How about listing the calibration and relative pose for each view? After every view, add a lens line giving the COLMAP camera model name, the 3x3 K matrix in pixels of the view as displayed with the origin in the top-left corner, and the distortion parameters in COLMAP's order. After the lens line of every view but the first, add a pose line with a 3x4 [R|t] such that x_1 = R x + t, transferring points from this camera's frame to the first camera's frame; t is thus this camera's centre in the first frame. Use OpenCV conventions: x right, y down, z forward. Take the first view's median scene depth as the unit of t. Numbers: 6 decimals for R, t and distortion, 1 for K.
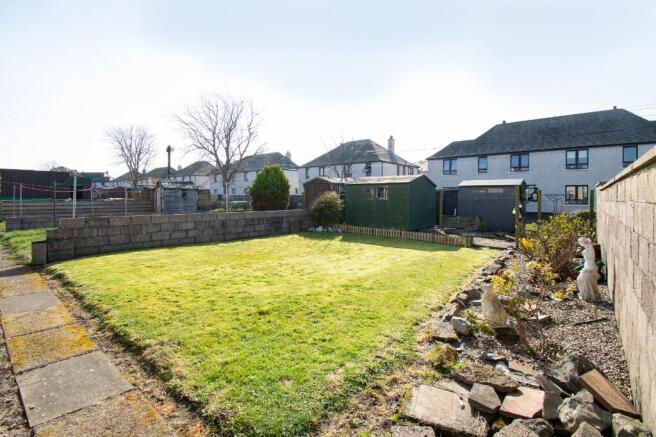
lens RADIAL K [[302.9, 0, 328.0], [0, 302.9, 218.5], [0, 0, 1]] dist [-0.042587, -0.000259]
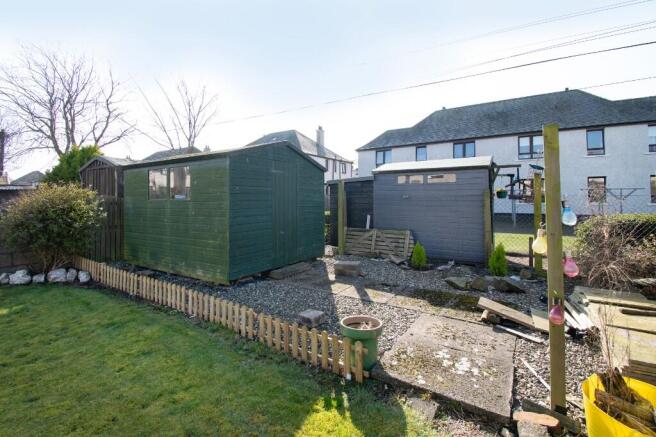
lens RADIAL K [[302.9, 0, 328.0], [0, 302.9, 218.5], [0, 0, 1]] dist [-0.042587, -0.000259]
pose [[0.985720, -0.022845, 0.166833, 0.130048], [0.023754, 0.999712, -0.003452, -0.013117], [-0.166706, 0.007366, 0.985979, 0.241495]]
